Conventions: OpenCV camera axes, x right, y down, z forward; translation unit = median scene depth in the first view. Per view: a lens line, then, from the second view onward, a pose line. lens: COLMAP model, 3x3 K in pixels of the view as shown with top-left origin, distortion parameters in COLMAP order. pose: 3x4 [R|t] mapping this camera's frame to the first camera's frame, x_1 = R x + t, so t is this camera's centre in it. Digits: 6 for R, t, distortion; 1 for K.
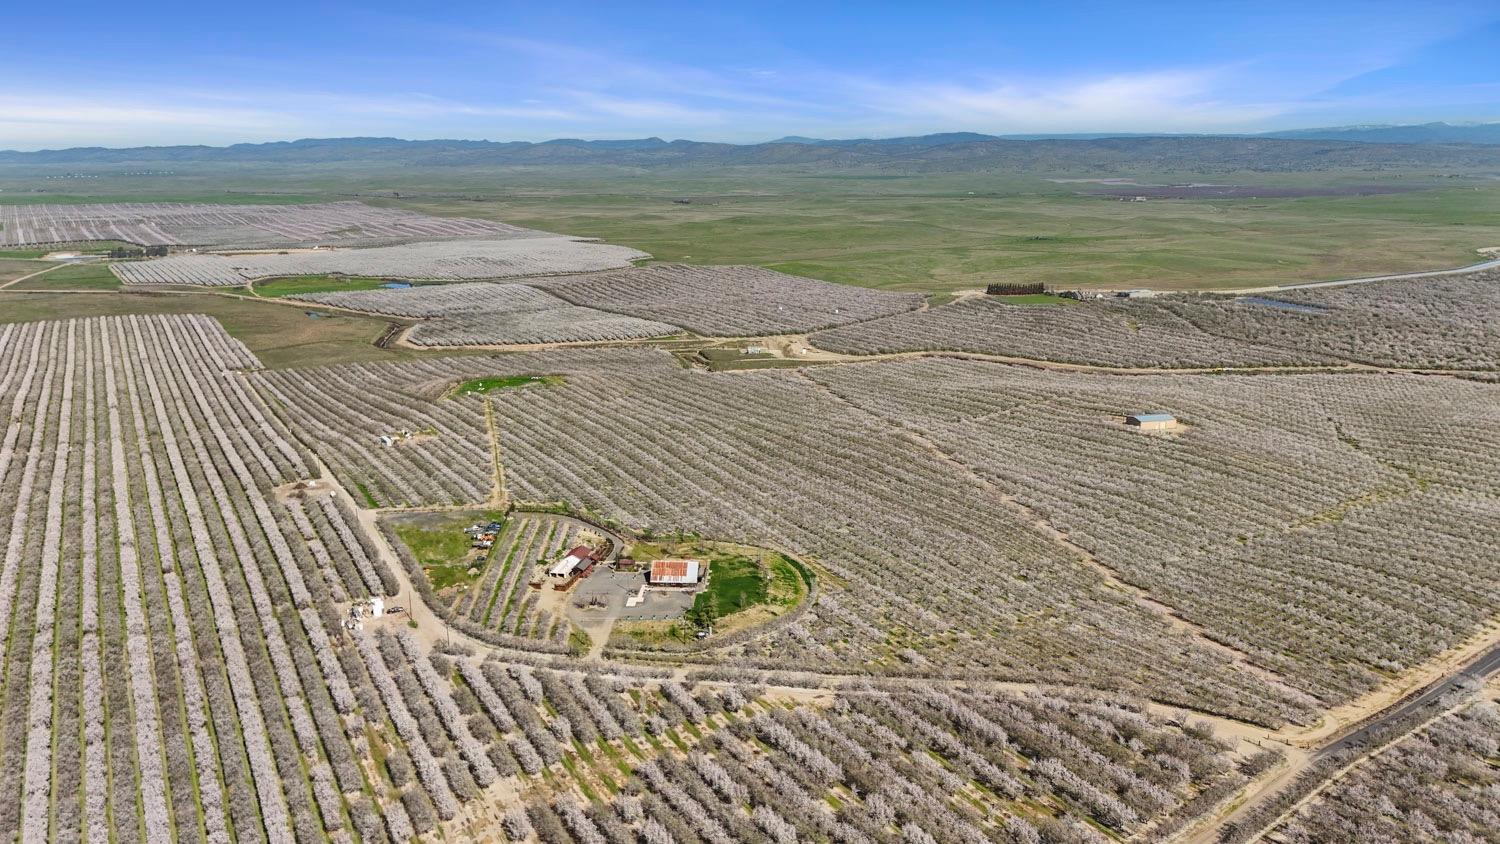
lens RADIAL K [[1111.0, 0, 750.0], [0, 1111.0, 422.0], [0, 0, 1]] dist [0.081118, -0.070144]
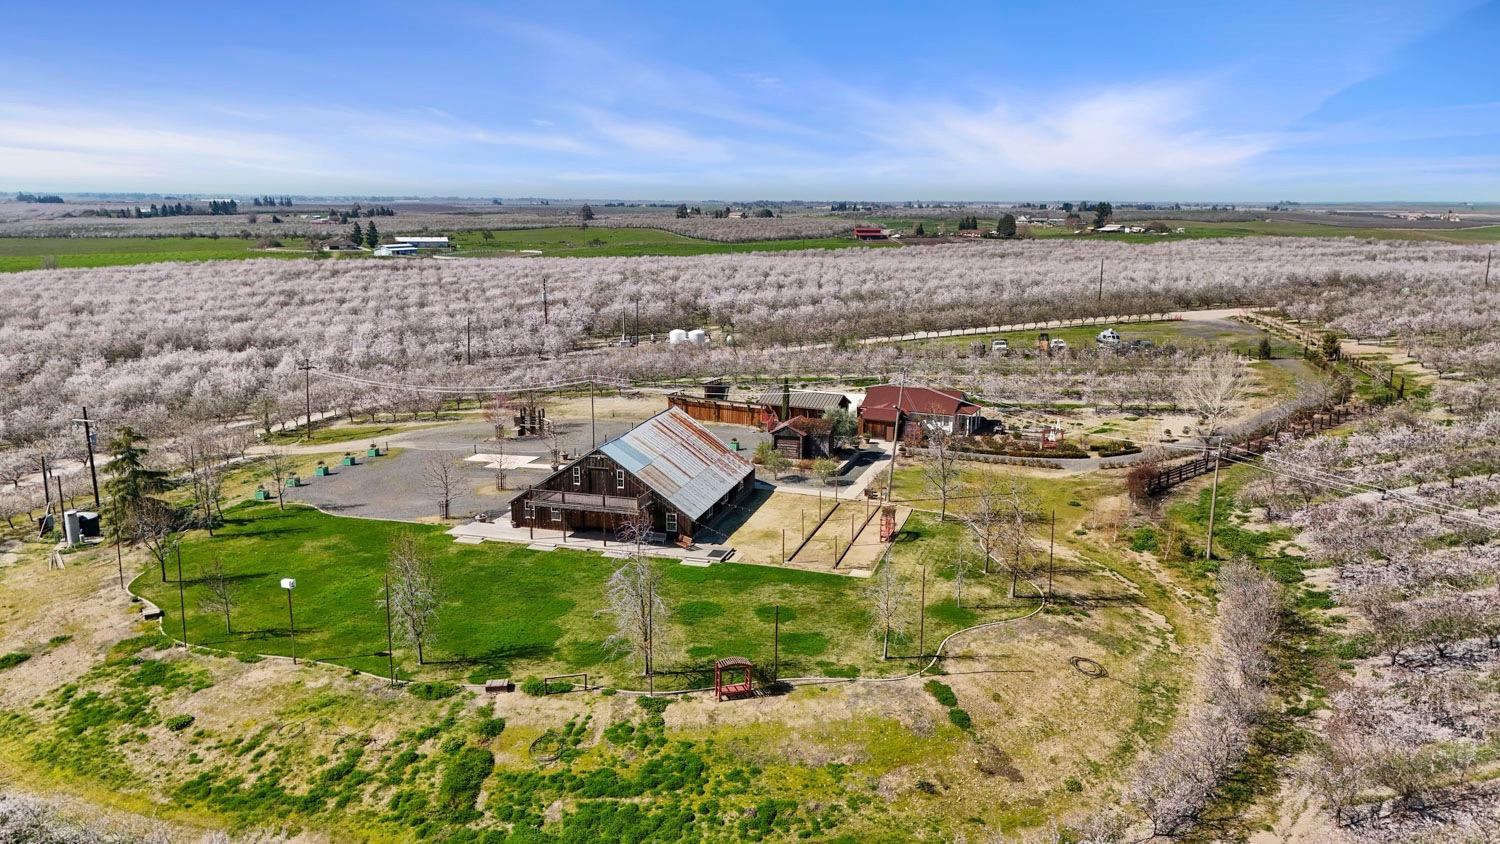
lens RADIAL K [[1111.0, 0, 750.0], [0, 1111.0, 422.0], [0, 0, 1]] dist [0.081118, -0.070144]
pose [[-0.246607, 0.197040, -0.948873, 0.139065], [-0.230947, 0.938955, 0.255003, 0.059229], [0.941195, 0.282025, -0.186047, 1.027882]]
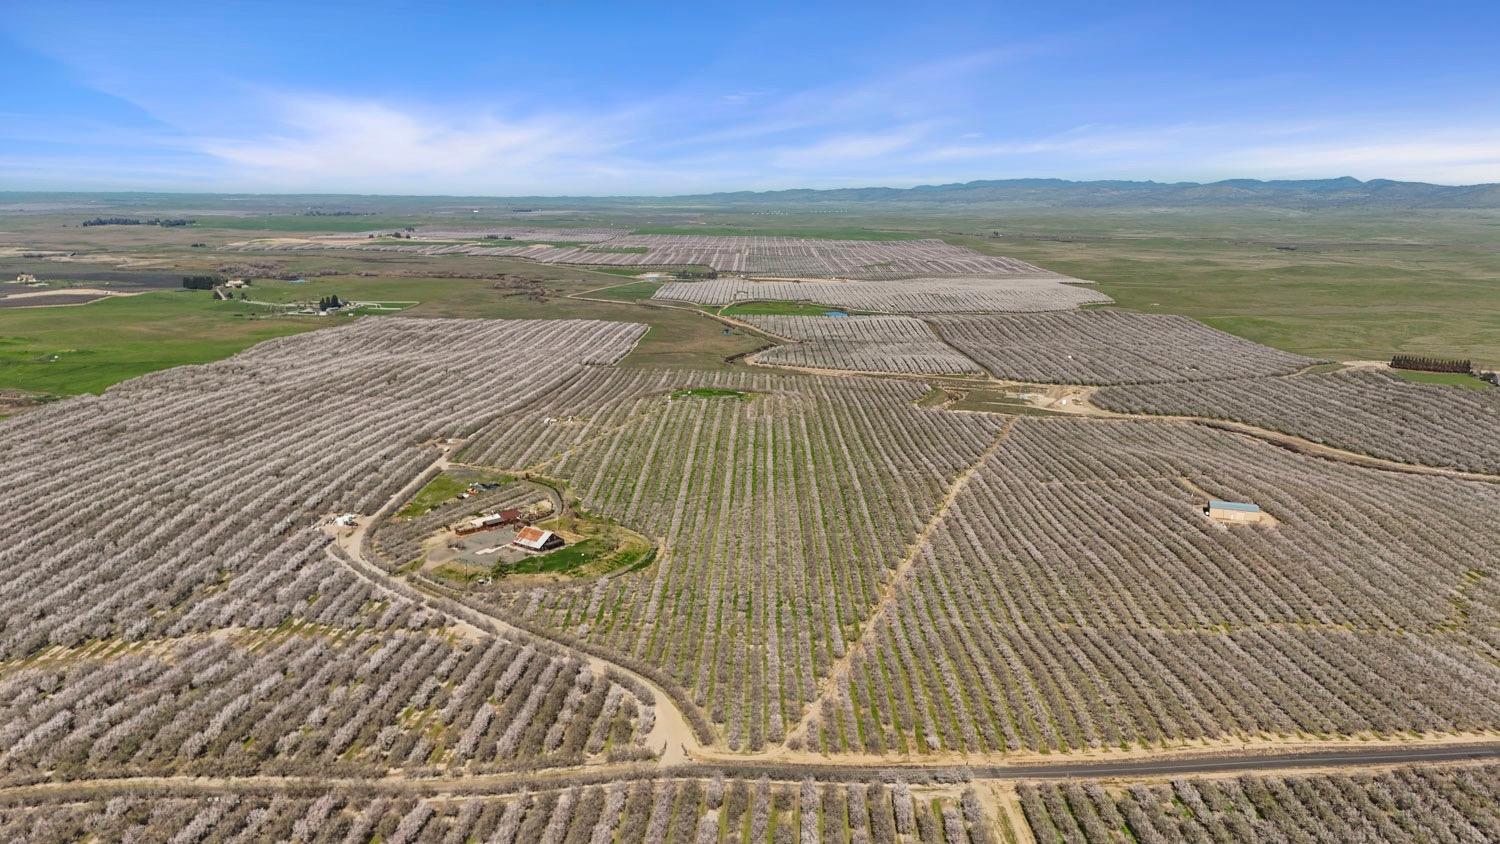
lens RADIAL K [[1111.0, 0, 750.0], [0, 1111.0, 422.0], [0, 0, 1]] dist [0.081118, -0.070144]
pose [[0.839906, 0.123300, -0.528540, 0.732809], [-0.141340, 0.989941, 0.006333, -0.030711], [0.524005, 0.069385, 0.848884, 0.074000]]
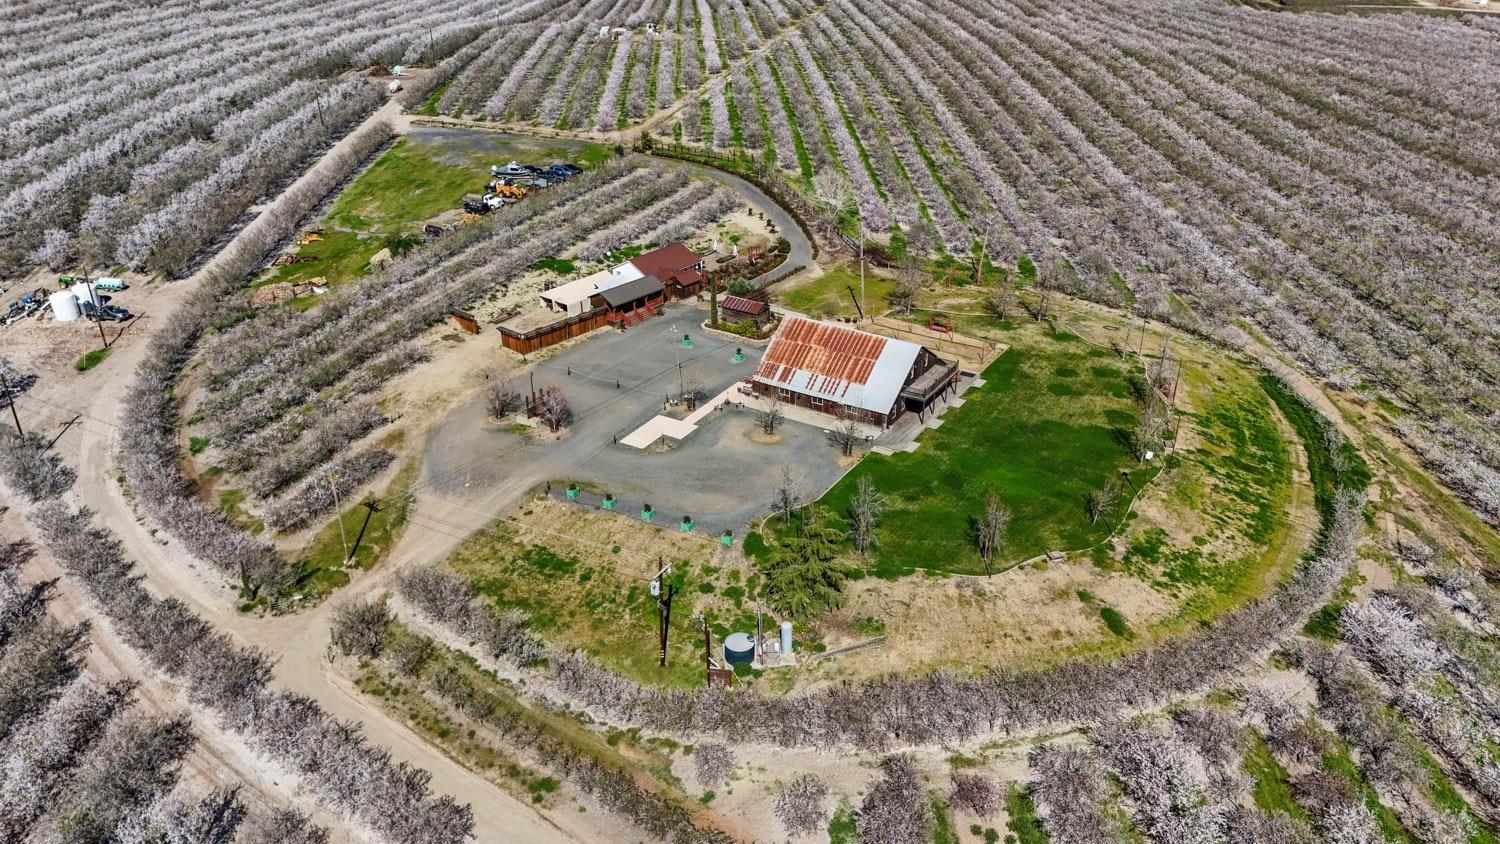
lens RADIAL K [[1111.0, 0, 750.0], [0, 1111.0, 422.0], [0, 0, 1]] dist [0.081118, -0.070144]
pose [[0.874578, 0.219484, -0.432365, 0.043493], [-0.115169, 0.960199, 0.254470, 0.073223], [0.471009, -0.172759, 0.865046, 0.696547]]
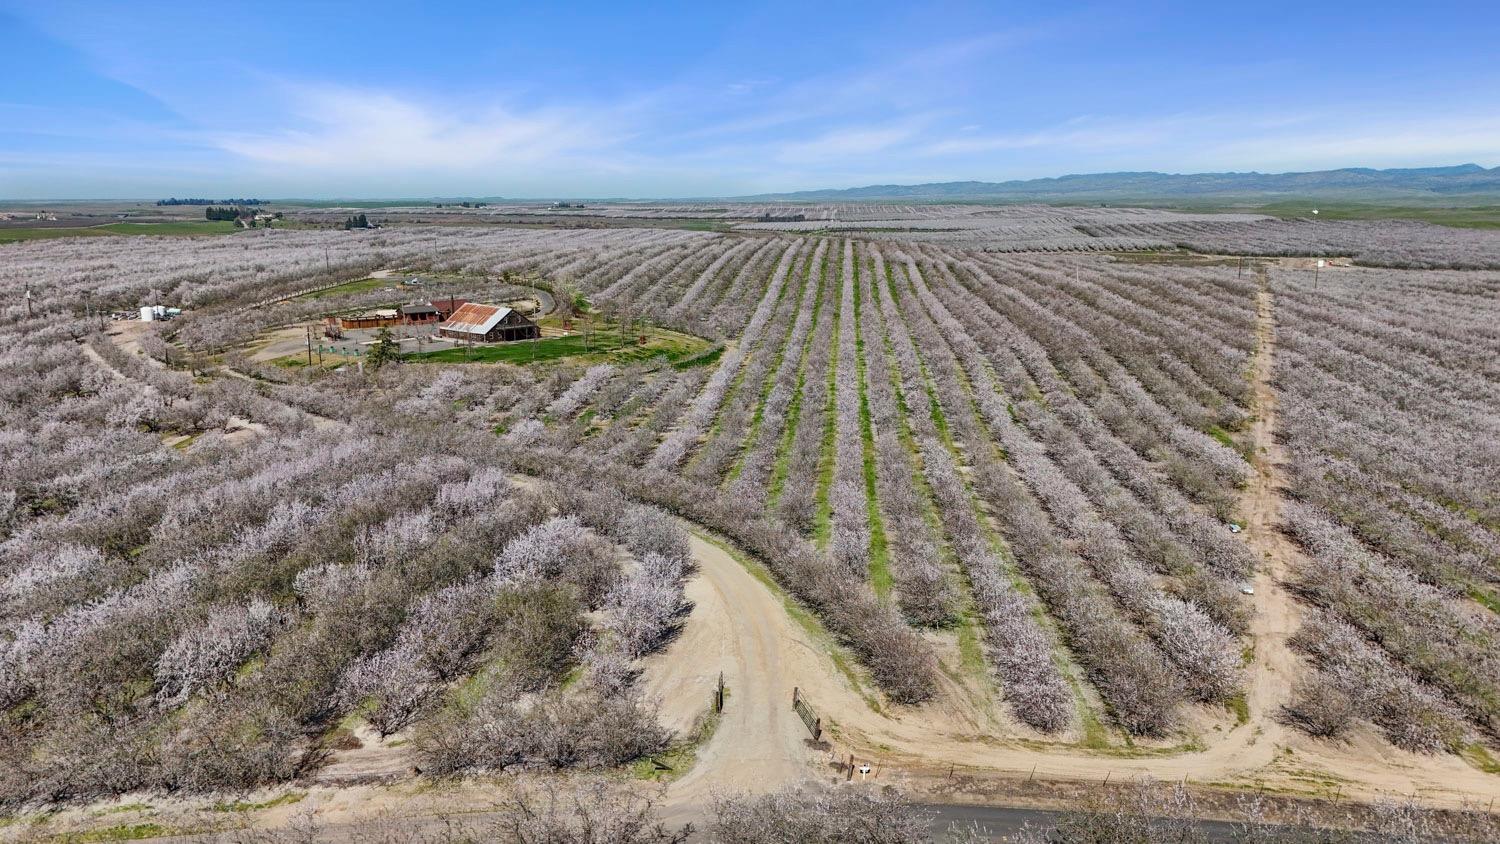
lens RADIAL K [[1111.0, 0, 750.0], [0, 1111.0, 422.0], [0, 0, 1]] dist [0.081118, -0.070144]
pose [[0.798769, 0.121778, -0.589184, 0.407195], [-0.142382, 0.989745, 0.011540, 0.155931], [0.584547, 0.074671, 0.807916, 0.569007]]
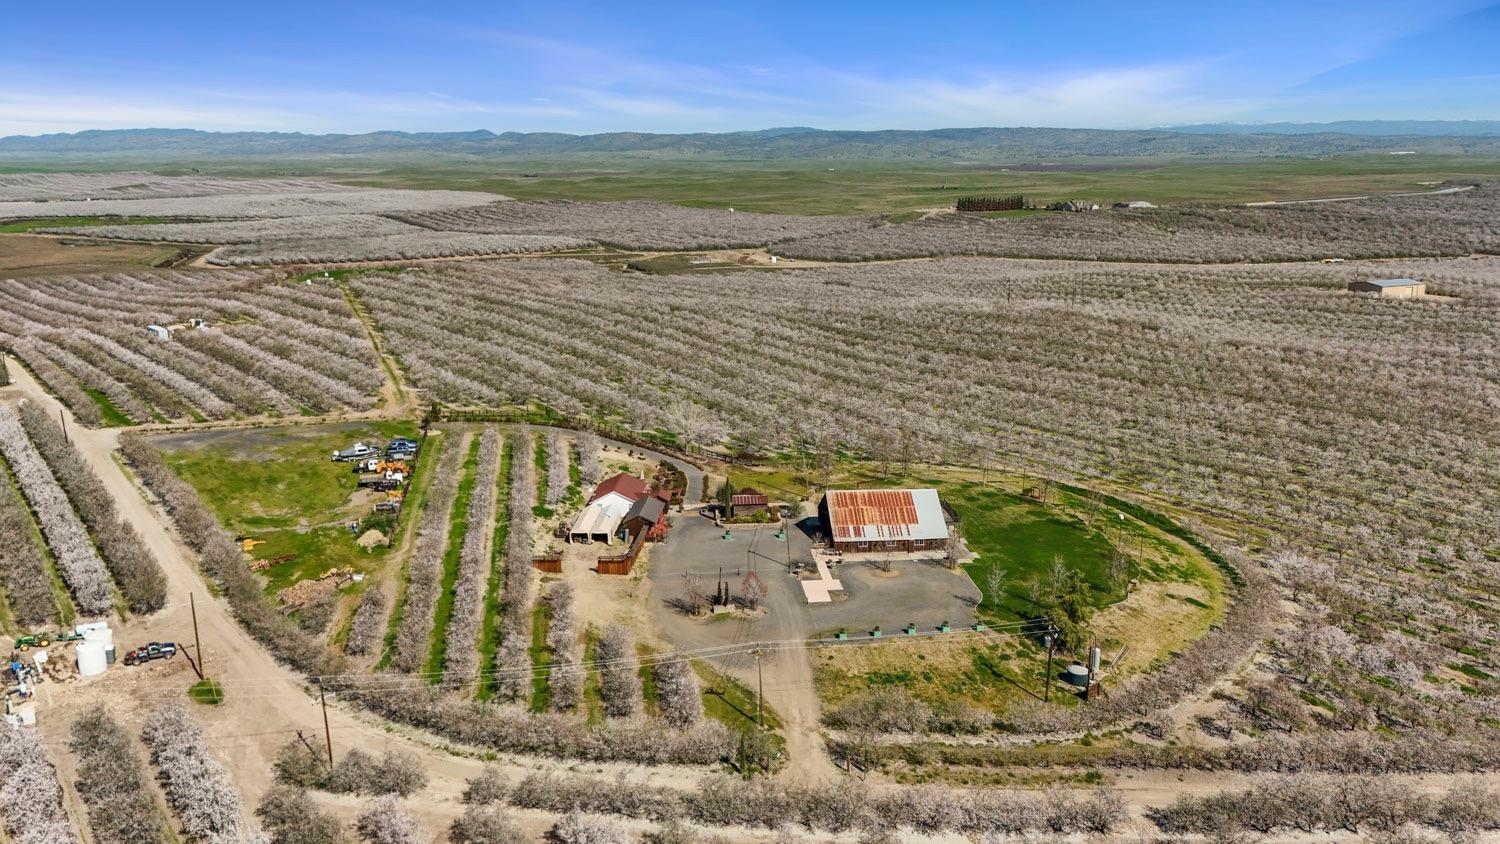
lens RADIAL K [[1111.0, 0, 750.0], [0, 1111.0, 422.0], [0, 0, 1]] dist [0.081118, -0.070144]
pose [[0.989221, -0.033550, 0.142538, -0.167294], [0.033628, 0.999433, 0.001866, 0.094314], [-0.142520, 0.002948, 0.989788, 0.578312]]
